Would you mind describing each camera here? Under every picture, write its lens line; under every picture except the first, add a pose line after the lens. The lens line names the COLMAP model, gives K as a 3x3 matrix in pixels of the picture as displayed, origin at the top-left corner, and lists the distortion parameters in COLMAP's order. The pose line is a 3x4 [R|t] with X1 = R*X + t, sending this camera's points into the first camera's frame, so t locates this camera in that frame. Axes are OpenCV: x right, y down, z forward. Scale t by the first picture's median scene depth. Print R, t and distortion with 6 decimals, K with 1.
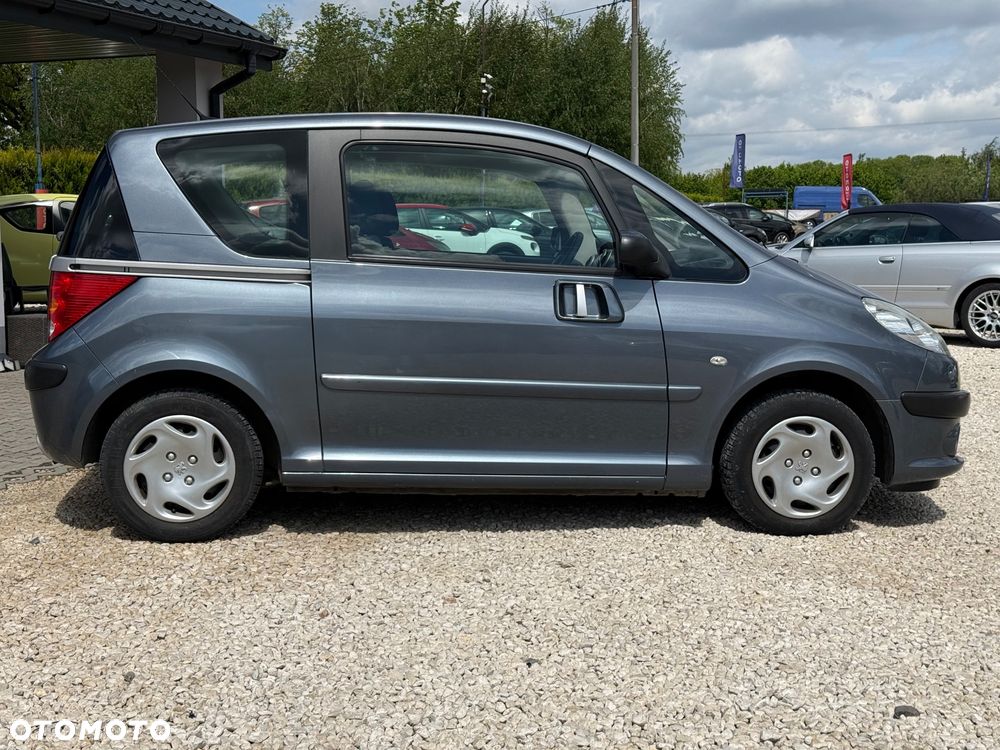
lens RADIAL K [[1377.6, 0, 497.3], [0, 1377.6, 376.8], [0, 0, 1]] dist [0.117741, 0.000000]
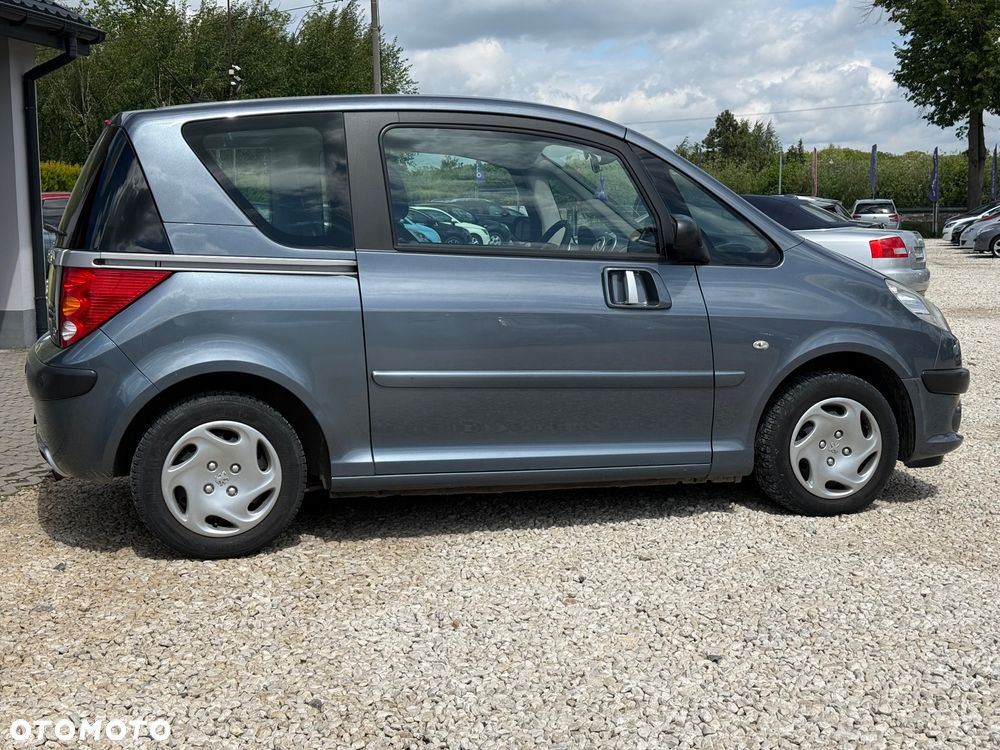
lens RADIAL K [[1377.6, 0, 499.1], [0, 1377.6, 368.9], [0, 0, 1]] dist [0.117741, 0.000000]
pose [[0.978527, -0.032499, 0.203539, -0.232235], [0.033158, 0.999450, 0.000174, -0.000767], [-0.203432, 0.006579, 0.979067, 0.059845]]
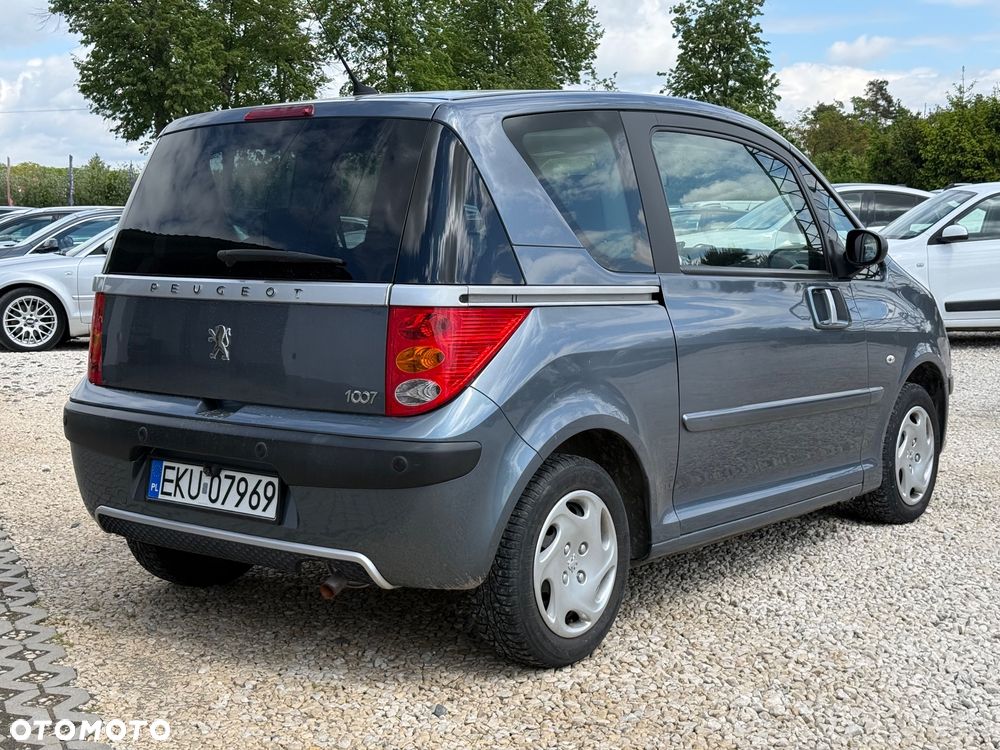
lens RADIAL K [[1377.6, 0, 502.6], [0, 1377.6, 382.9], [0, 0, 1]] dist [0.117741, 0.000000]
pose [[0.685420, -0.092295, 0.722275, -0.773536], [0.091677, 0.994979, 0.040143, -0.062117], [-0.722353, 0.038701, 0.690440, 0.512985]]
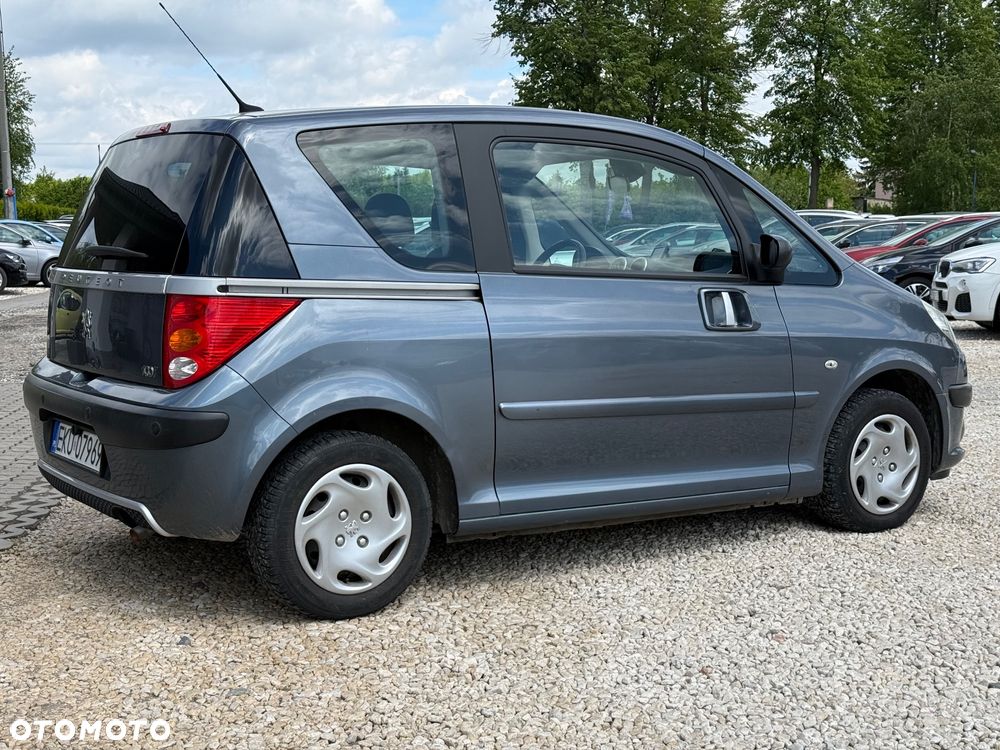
lens RADIAL K [[1377.6, 0, 494.0], [0, 1377.6, 380.1], [0, 0, 1]] dist [0.117741, 0.000000]
pose [[0.883311, -0.058058, 0.465178, -0.529899], [0.061992, 0.998053, 0.006851, -0.022570], [-0.464671, 0.022786, 0.885190, 0.227939]]
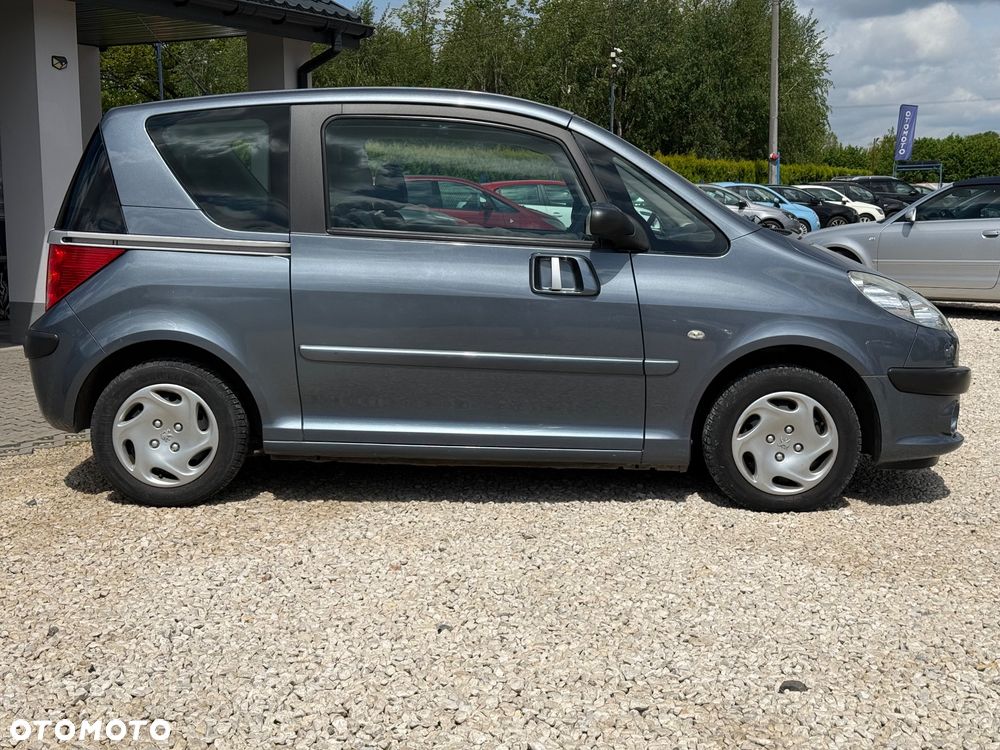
lens RADIAL K [[1377.6, 0, 500.2], [0, 1377.6, 378.4], [0, 0, 1]] dist [0.117741, 0.000000]
pose [[0.994262, 0.009703, -0.106532, 0.127771], [-0.007824, 0.999807, 0.018042, 0.003069], [0.106686, -0.017105, 0.994146, -0.000654]]
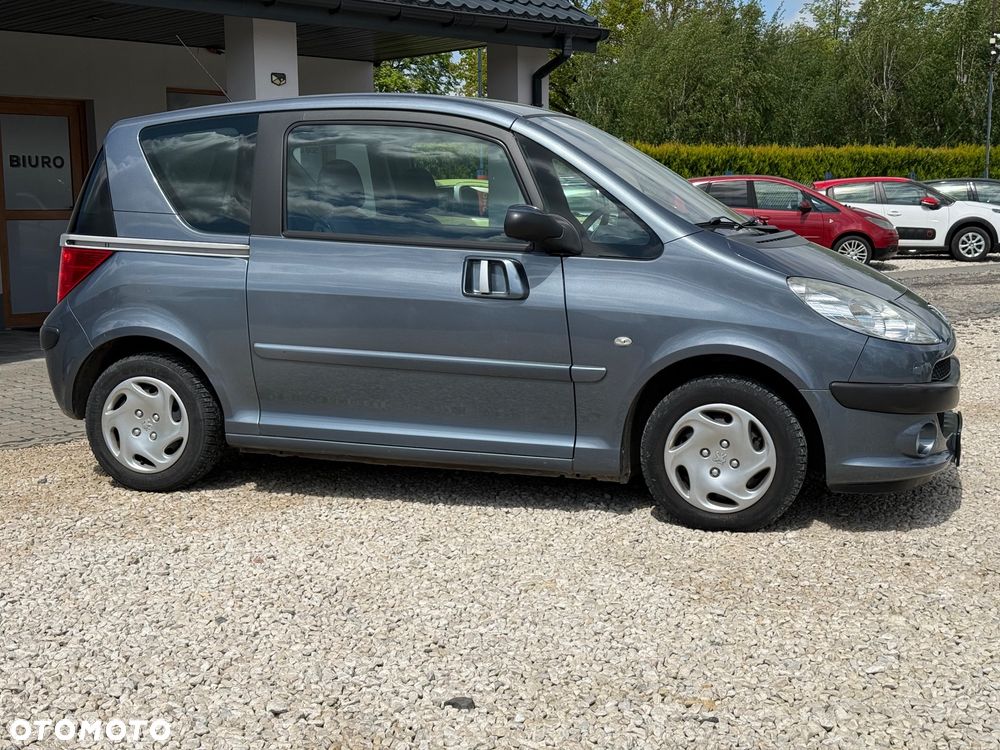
lens RADIAL K [[1377.6, 0, 500.2], [0, 1377.6, 380.4], [0, 0, 1]] dist [0.117741, 0.000000]
pose [[0.918814, 0.038548, -0.392804, 0.463518], [-0.031636, 0.999210, 0.024058, -0.004934], [0.393421, -0.009678, 0.919307, 0.090682]]
